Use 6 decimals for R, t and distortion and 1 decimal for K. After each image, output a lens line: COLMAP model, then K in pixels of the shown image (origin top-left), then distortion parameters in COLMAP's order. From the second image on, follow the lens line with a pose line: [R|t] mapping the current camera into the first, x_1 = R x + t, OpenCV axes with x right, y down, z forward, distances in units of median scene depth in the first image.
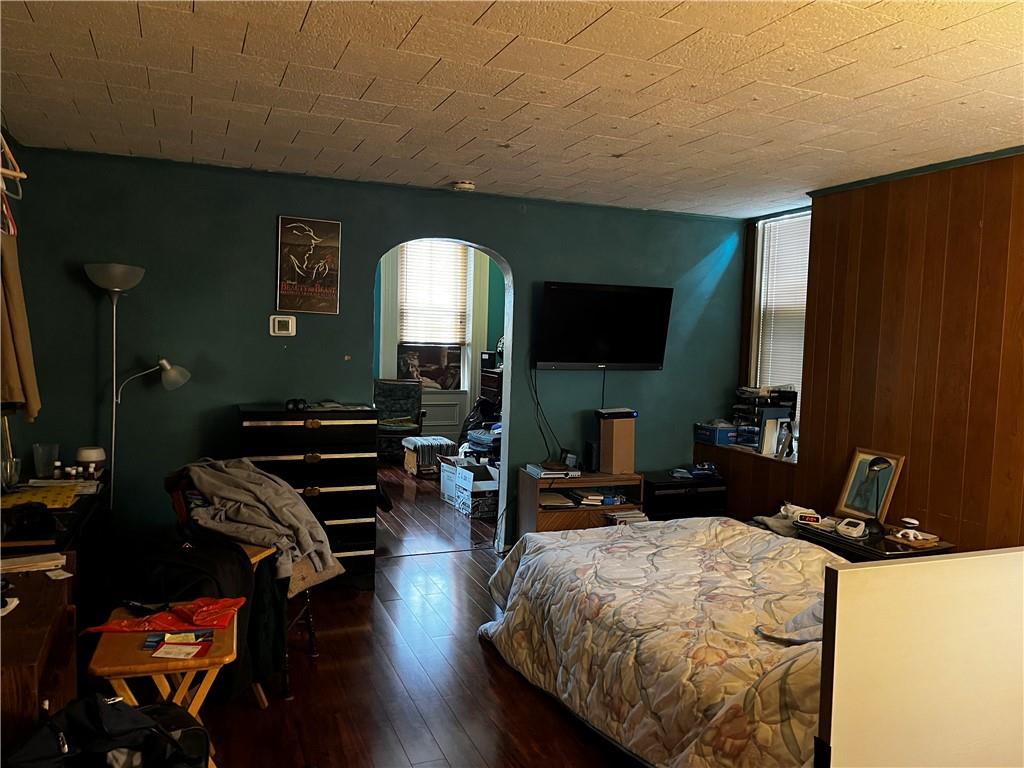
lens RADIAL K [[779.1, 0, 513.8], [0, 779.1, 384.5], [0, 0, 1]] dist [0.036094, -0.004937]
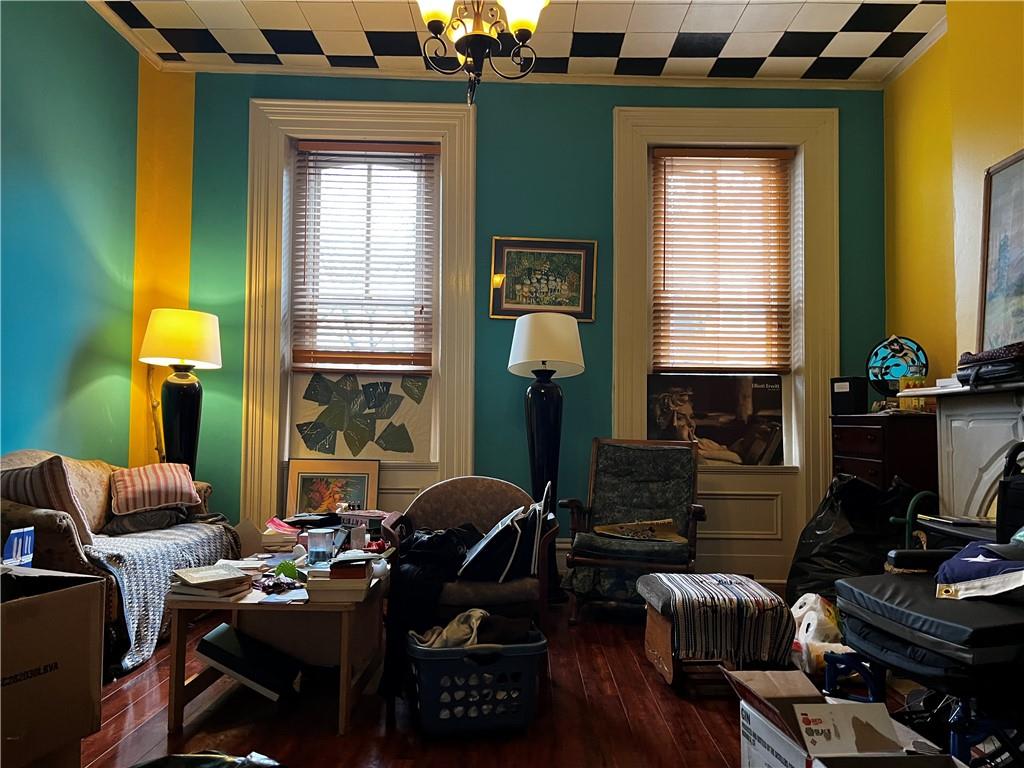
lens RADIAL K [[779.1, 0, 509.0], [0, 779.1, 383.7], [0, 0, 1]] dist [0.036094, -0.004937]
pose [[0.925978, -0.037989, -0.375662, -0.042524], [-0.009113, 0.992387, -0.122819, 0.018256], [0.377468, 0.117151, 0.918582, 0.495170]]
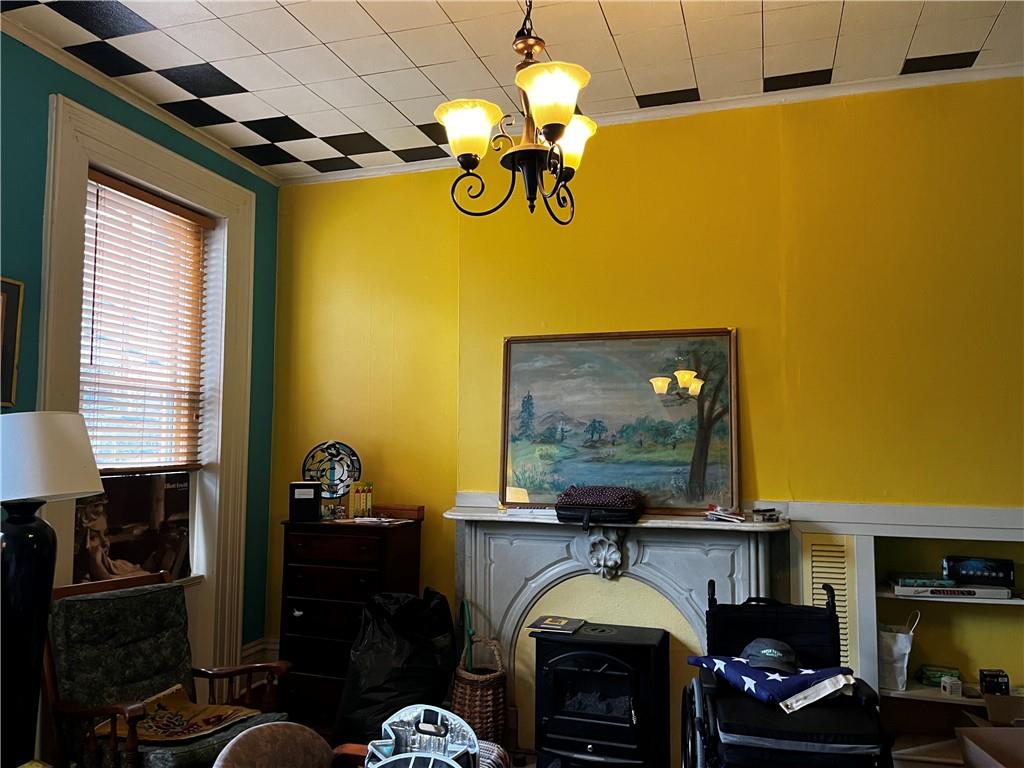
lens RADIAL K [[779.1, 0, 508.5], [0, 779.1, 385.6], [0, 0, 1]] dist [0.036094, -0.004937]
pose [[0.636426, 0.028671, 0.770805, -0.295800], [0.058107, 0.994687, -0.084976, -0.050767], [-0.769146, 0.098870, 0.631379, 0.601043]]
